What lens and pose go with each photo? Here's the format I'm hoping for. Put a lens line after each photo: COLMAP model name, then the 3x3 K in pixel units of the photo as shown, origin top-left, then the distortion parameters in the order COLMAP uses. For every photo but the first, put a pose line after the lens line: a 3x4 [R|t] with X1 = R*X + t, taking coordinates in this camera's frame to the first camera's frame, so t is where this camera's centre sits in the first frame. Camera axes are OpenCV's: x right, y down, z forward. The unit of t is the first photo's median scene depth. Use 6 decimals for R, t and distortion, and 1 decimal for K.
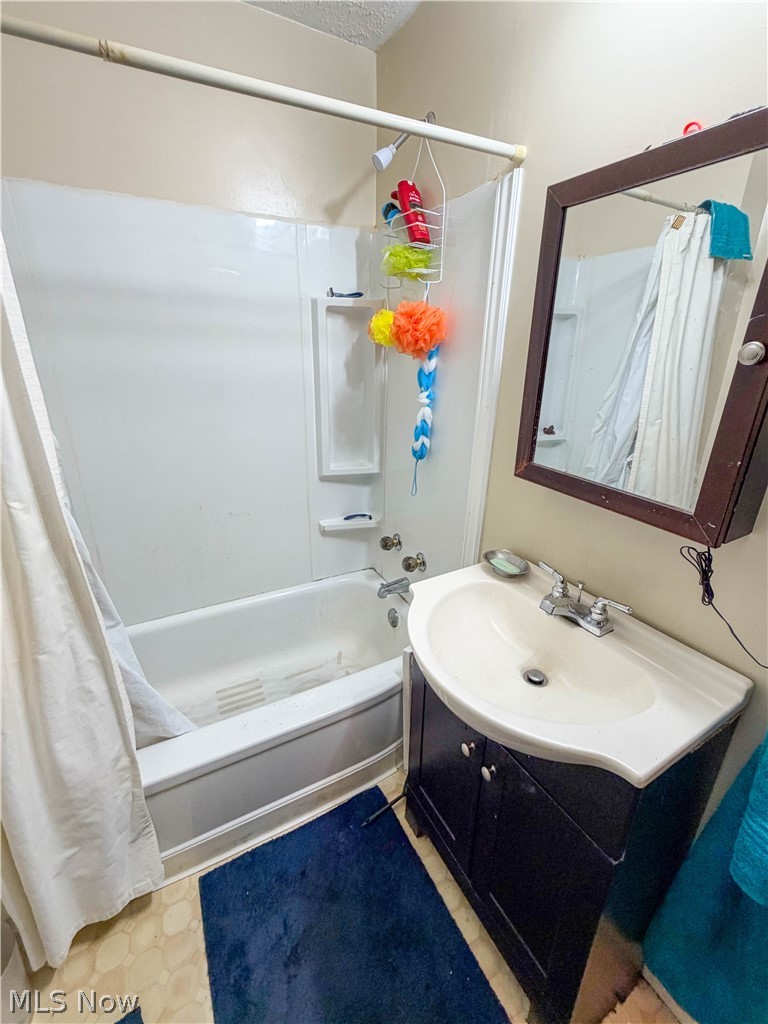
lens RADIAL K [[444.8, 0, 384.0], [0, 444.8, 512.0], [0, 0, 1]] dist [0.002637, 0.000210]
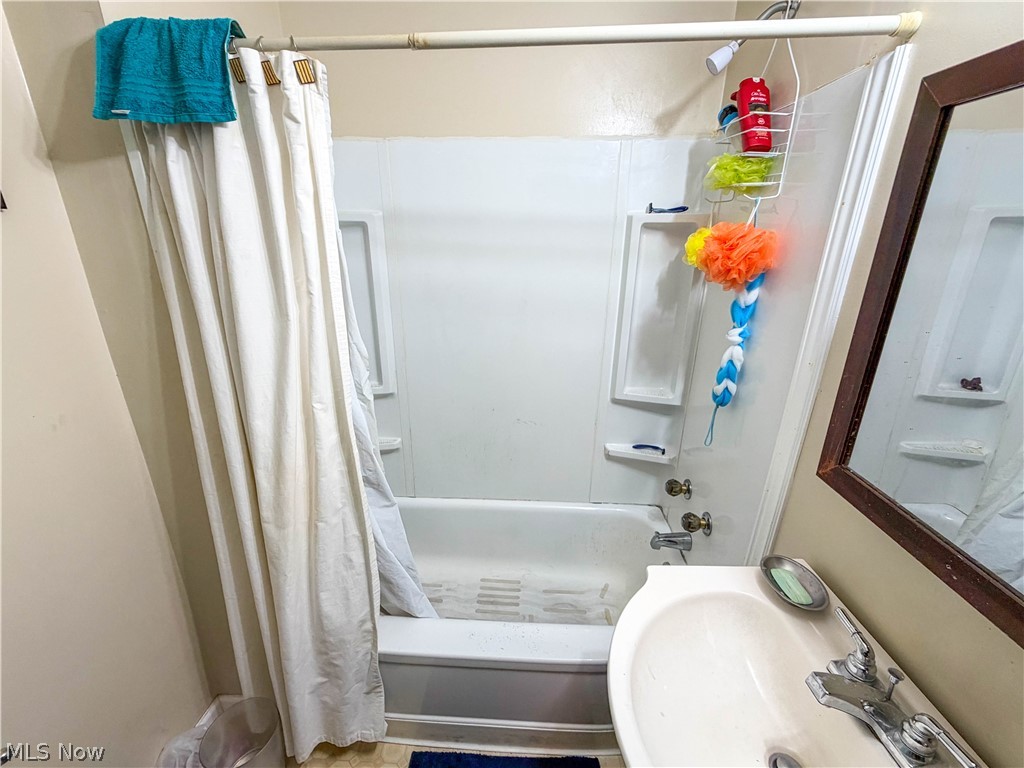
lens RADIAL K [[438.0, 0, 496.3], [0, 438.0, 384.5], [0, 0, 1]] dist [0.002536, 0.000258]
pose [[0.853135, 0.159408, -0.496739, 0.138531], [-0.171888, 0.984896, 0.020849, -0.115417], [0.492559, 0.067597, 0.867650, 0.094488]]
